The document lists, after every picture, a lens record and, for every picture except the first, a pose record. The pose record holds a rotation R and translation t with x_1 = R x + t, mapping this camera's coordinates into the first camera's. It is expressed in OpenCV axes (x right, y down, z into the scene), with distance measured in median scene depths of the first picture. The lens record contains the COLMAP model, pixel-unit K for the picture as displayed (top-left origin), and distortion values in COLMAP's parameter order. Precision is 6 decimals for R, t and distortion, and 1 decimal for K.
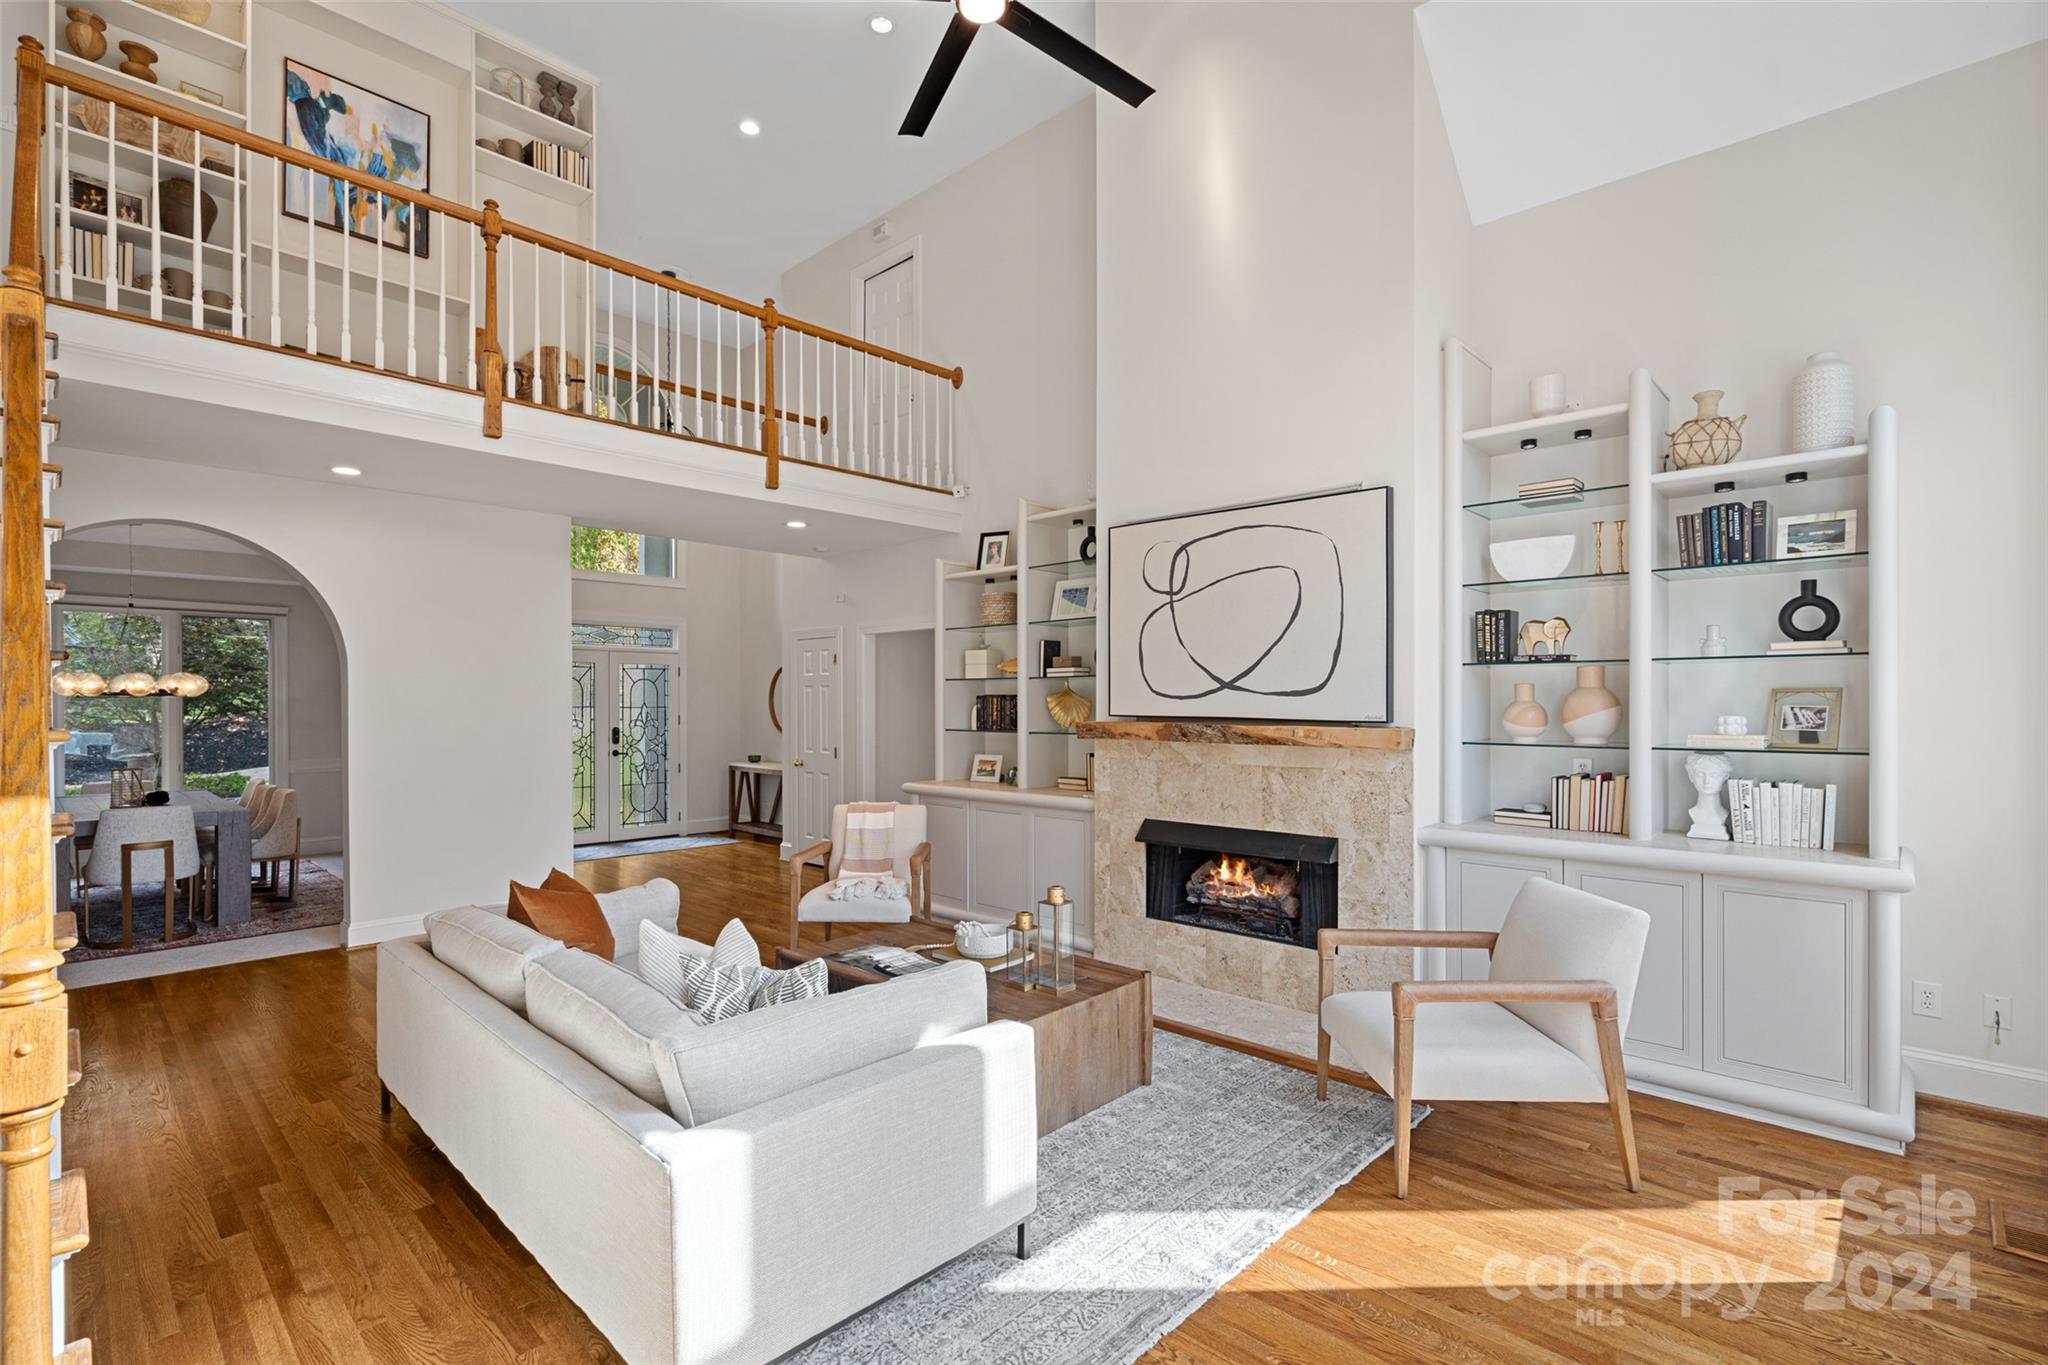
lens RADIAL K [[937.9, 0, 1025.1], [0, 937.9, 695.6], [0, 0, 1]] dist [0.003933, 0.000115]
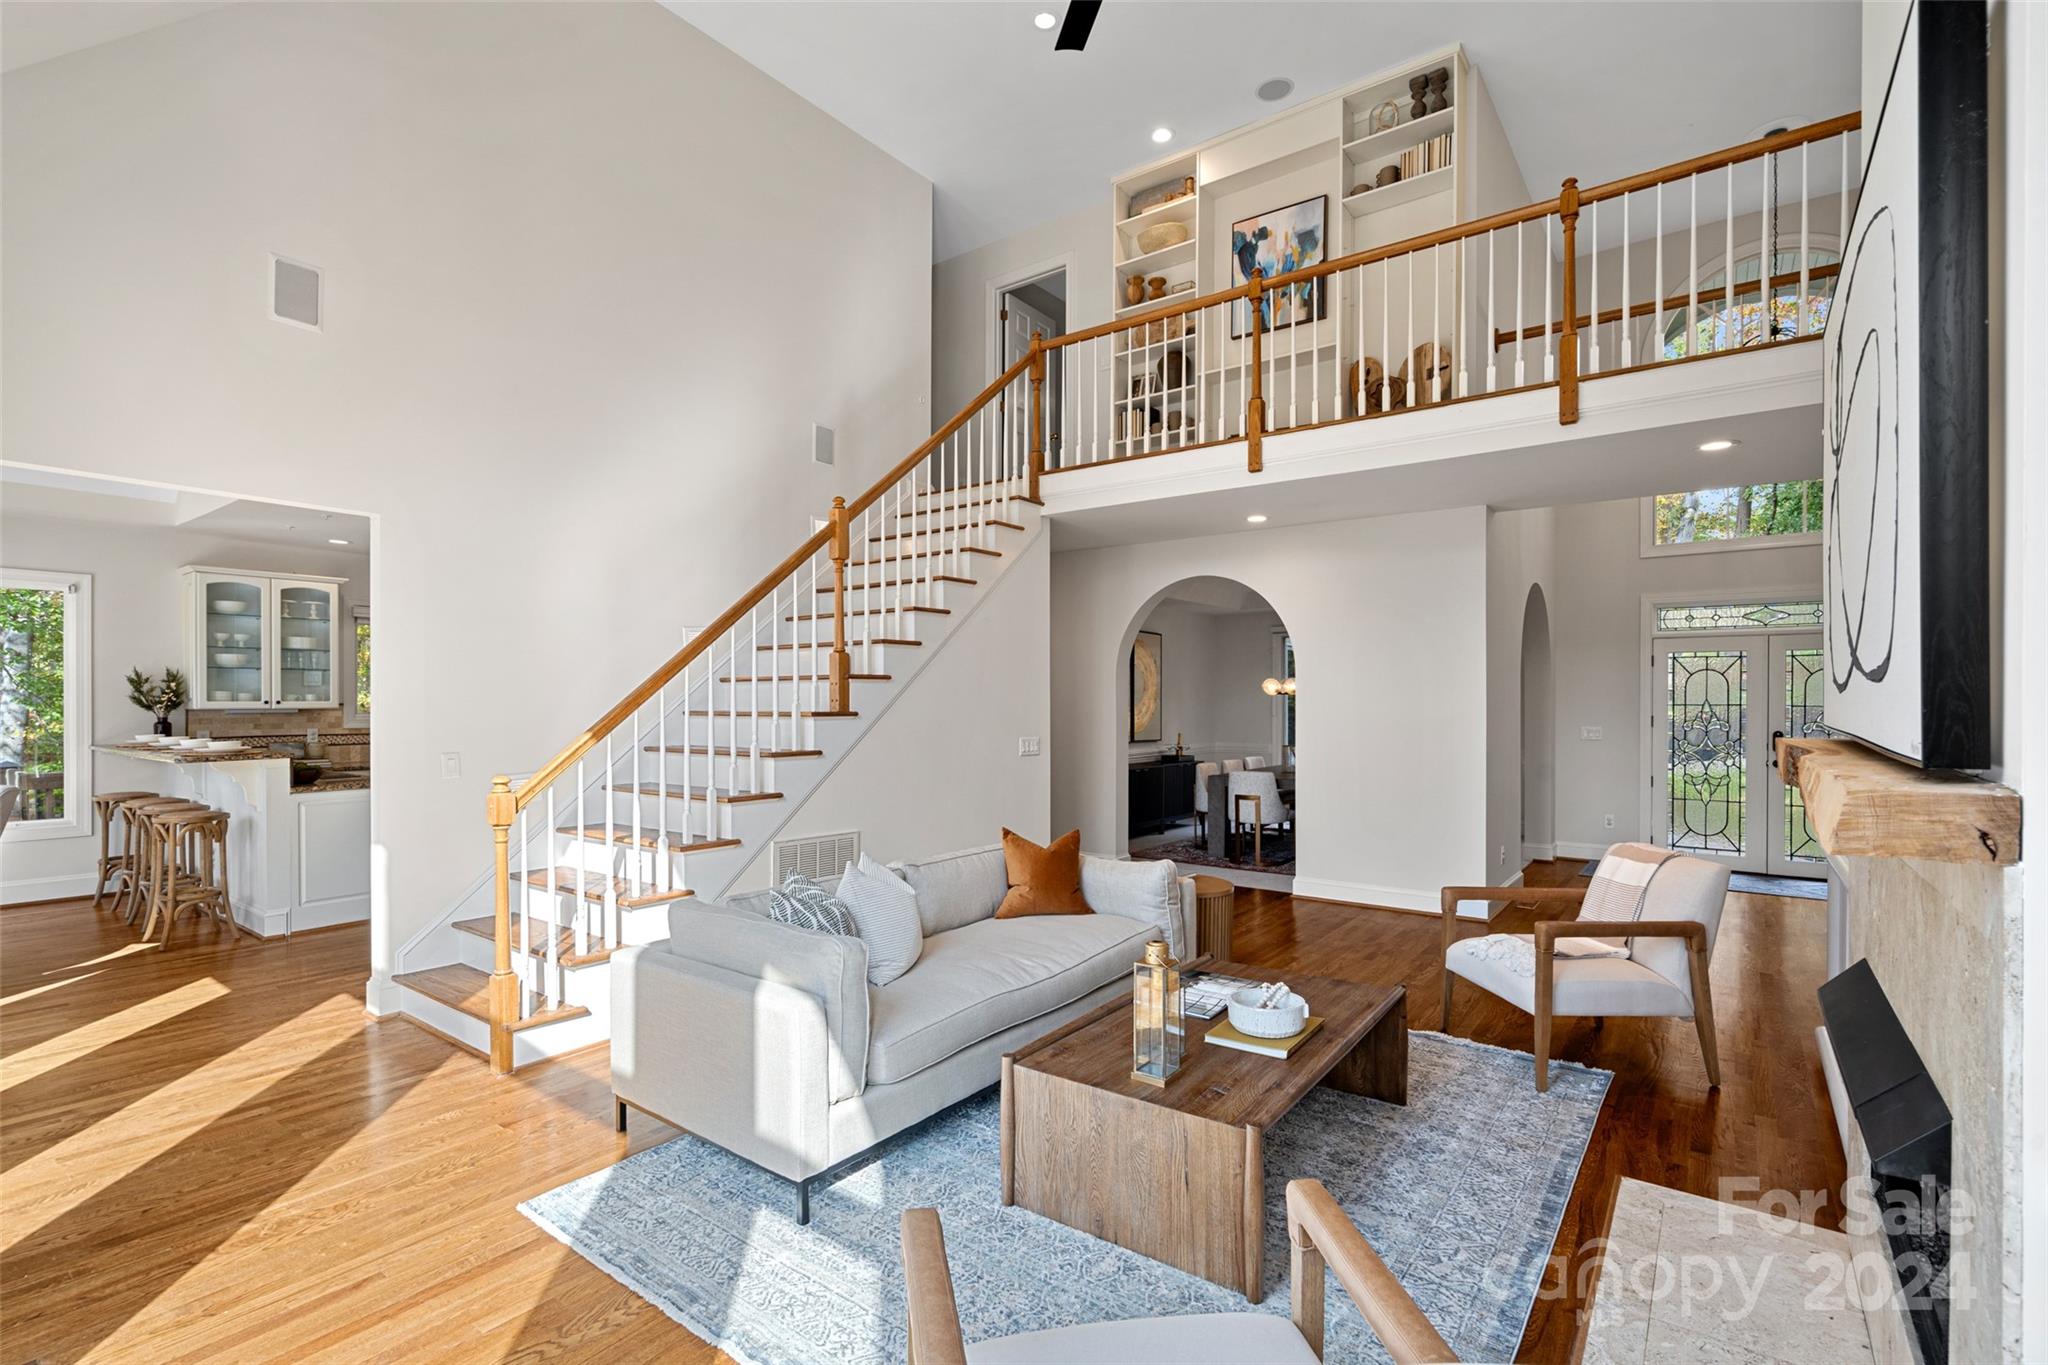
lens RADIAL K [[937.9, 0, 1036.6], [0, 937.9, 697.3], [0, 0, 1]] dist [0.003933, 0.000115]
pose [[0.127730, -0.001444, -0.991808, 0.482628], [0.005083, 0.999987, -0.000802, 0.004499], [0.991796, -0.004939, 0.127736, 0.504330]]
